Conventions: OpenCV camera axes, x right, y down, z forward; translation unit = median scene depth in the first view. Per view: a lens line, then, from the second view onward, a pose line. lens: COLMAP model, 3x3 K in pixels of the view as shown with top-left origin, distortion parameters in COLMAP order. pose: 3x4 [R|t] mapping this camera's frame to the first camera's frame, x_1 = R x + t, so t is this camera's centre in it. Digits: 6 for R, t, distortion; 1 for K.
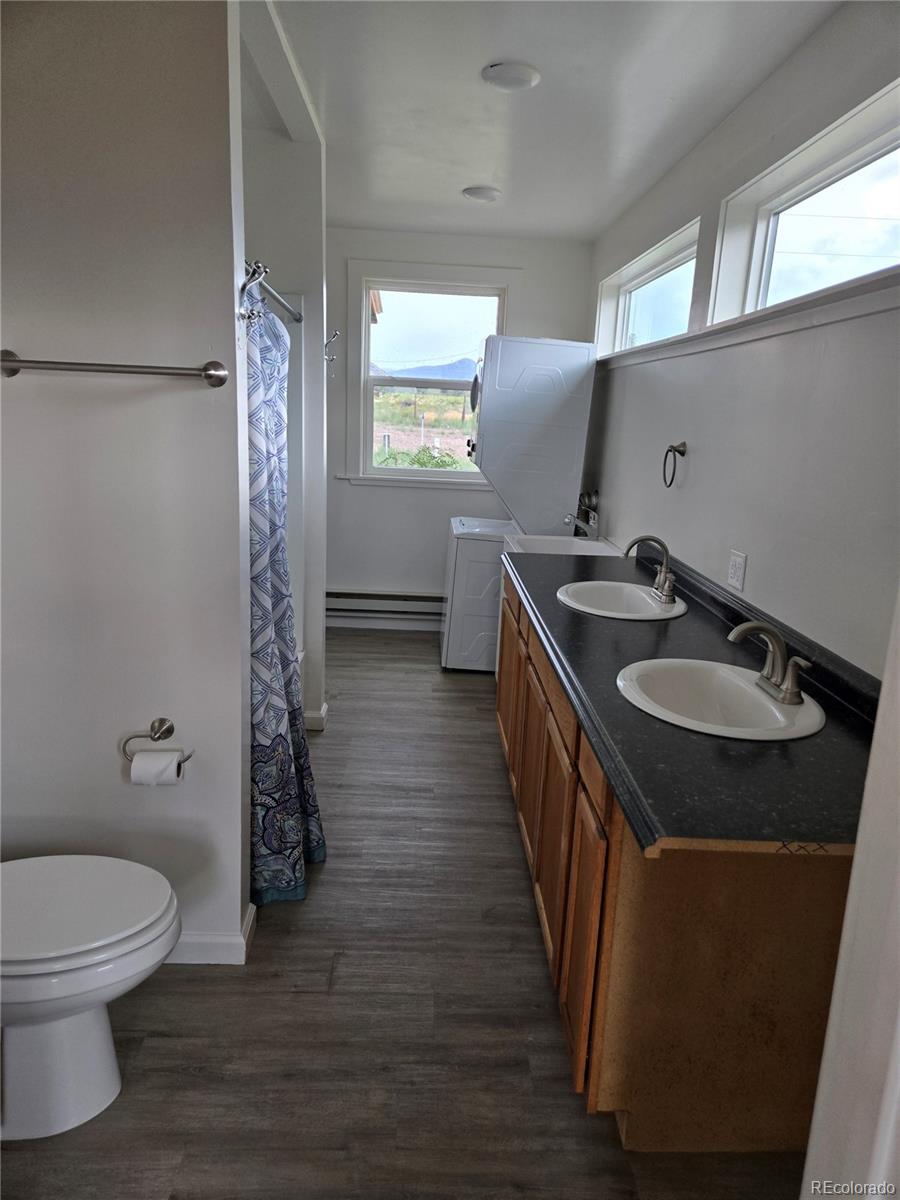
lens RADIAL K [[810.1, 0, 455.3], [0, 810.1, 605.2], [0, 0, 1]] dist [0.063196, -0.046279]
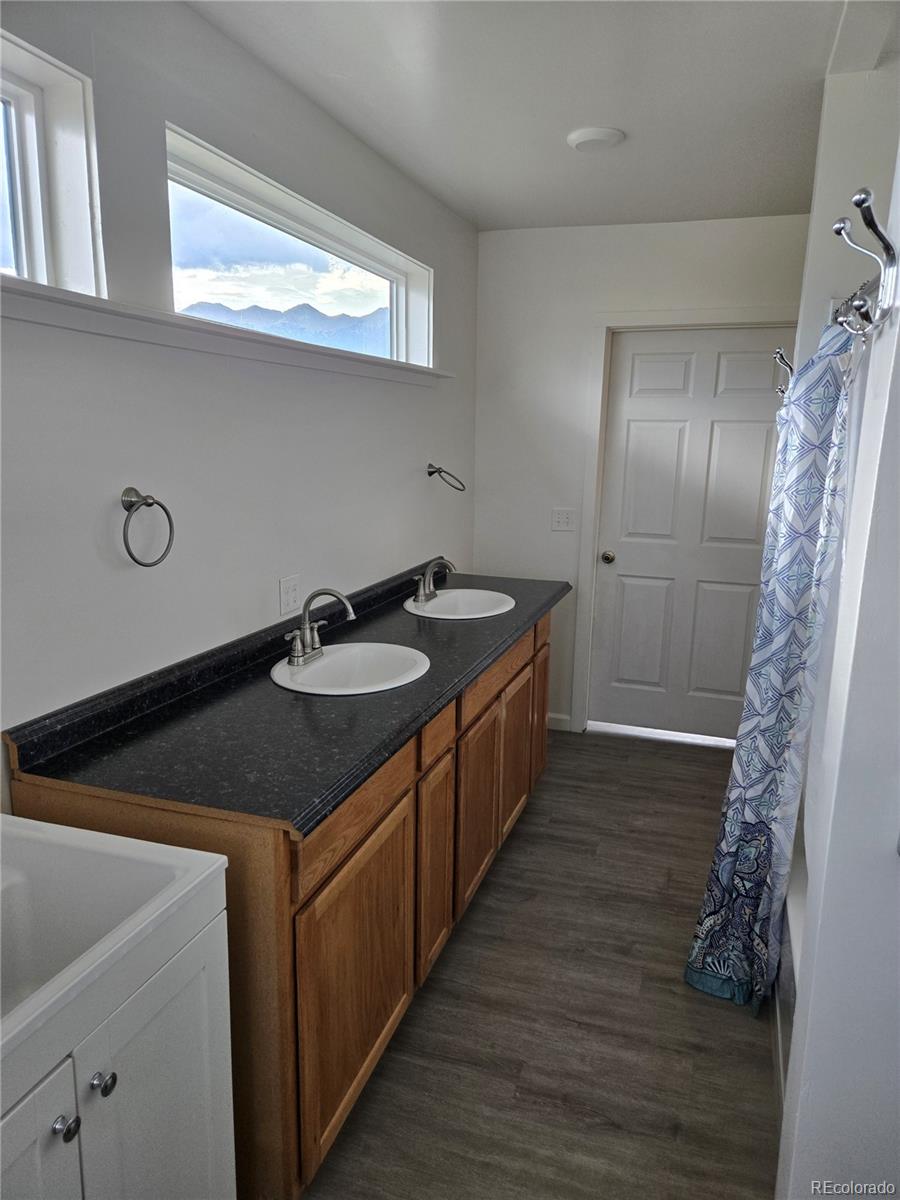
lens RADIAL K [[810.1, 0, 455.3], [0, 810.1, 605.2], [0, 0, 1]] dist [0.063196, -0.046279]
pose [[-0.935776, -0.138472, 0.324266, -0.105145], [0.015761, 0.902311, 0.430798, -0.287357], [-0.352242, 0.408241, -0.842178, 1.110696]]
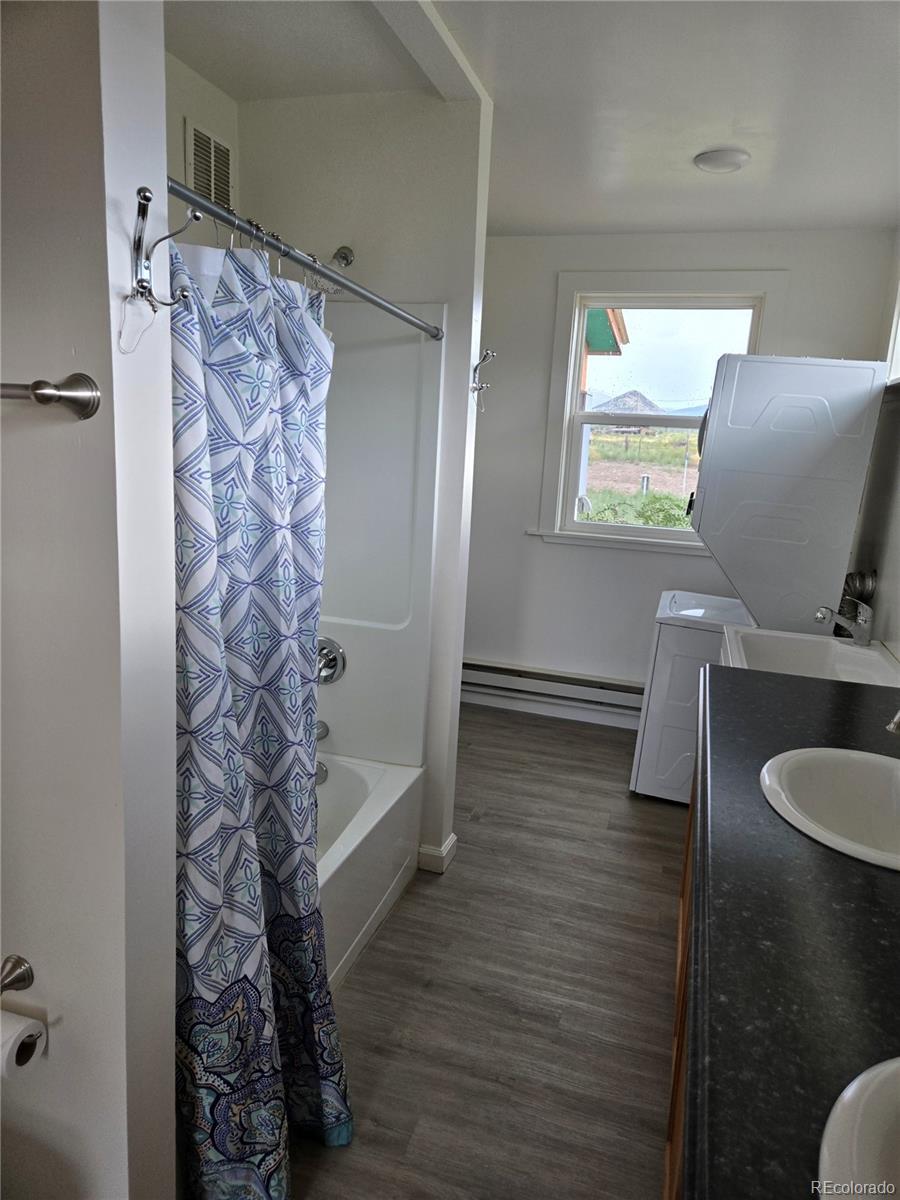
lens RADIAL K [[810.1, 0, 455.3], [0, 810.1, 605.2], [0, 0, 1]] dist [0.063196, -0.046279]
pose [[0.947298, 0.070414, -0.312518, 0.064049], [-0.084774, 0.995867, -0.032583, -0.066808], [0.308933, 0.057359, 0.949353, 0.258232]]
